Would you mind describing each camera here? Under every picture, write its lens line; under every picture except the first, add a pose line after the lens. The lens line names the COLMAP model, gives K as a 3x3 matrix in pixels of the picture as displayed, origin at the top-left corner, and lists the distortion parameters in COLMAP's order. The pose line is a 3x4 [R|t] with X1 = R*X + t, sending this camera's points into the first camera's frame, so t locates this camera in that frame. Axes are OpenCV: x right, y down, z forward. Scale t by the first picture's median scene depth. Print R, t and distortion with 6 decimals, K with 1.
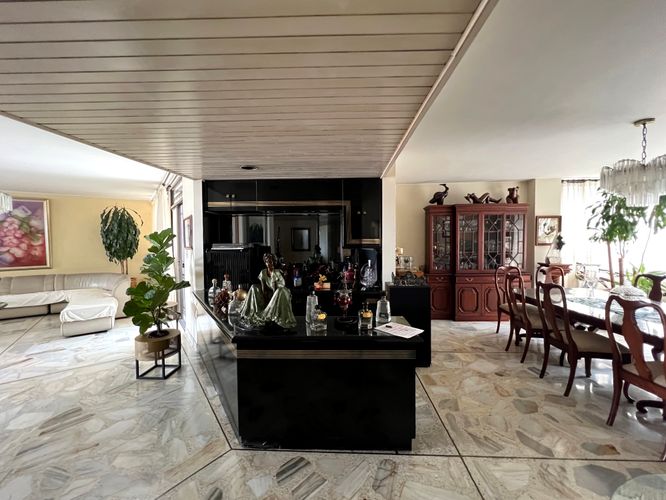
lens RADIAL K [[266.9, 0, 330.4], [0, 266.9, 247.9], [0, 0, 1]] dist [-0.001582, 0.000012]
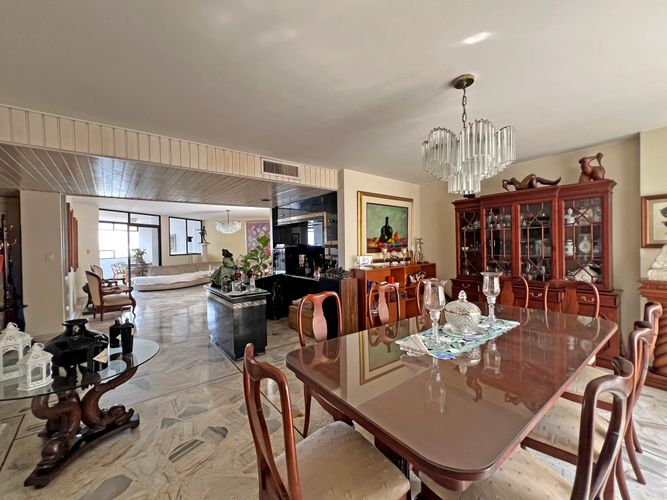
lens RADIAL K [[268.5, 0, 333.5], [0, 268.5, 250.0], [0, 0, 1]] dist [-0.000084, 0.000145]
pose [[0.652495, 0.016434, -0.757615, 1.240530], [-0.013837, 0.999857, 0.009771, -0.001209], [0.757667, 0.004108, 0.652628, 0.184648]]
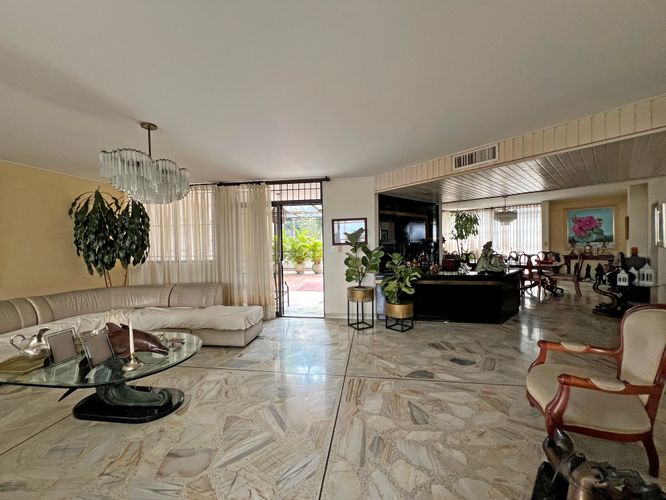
lens RADIAL K [[266.9, 0, 330.4], [0, 266.9, 247.9], [0, 0, 1]] dist [-0.001582, 0.000012]
pose [[0.711028, -0.025145, 0.702714, -1.646681], [0.033293, 0.999443, 0.002076, 0.016038], [-0.702375, 0.021919, 0.711469, 0.193981]]
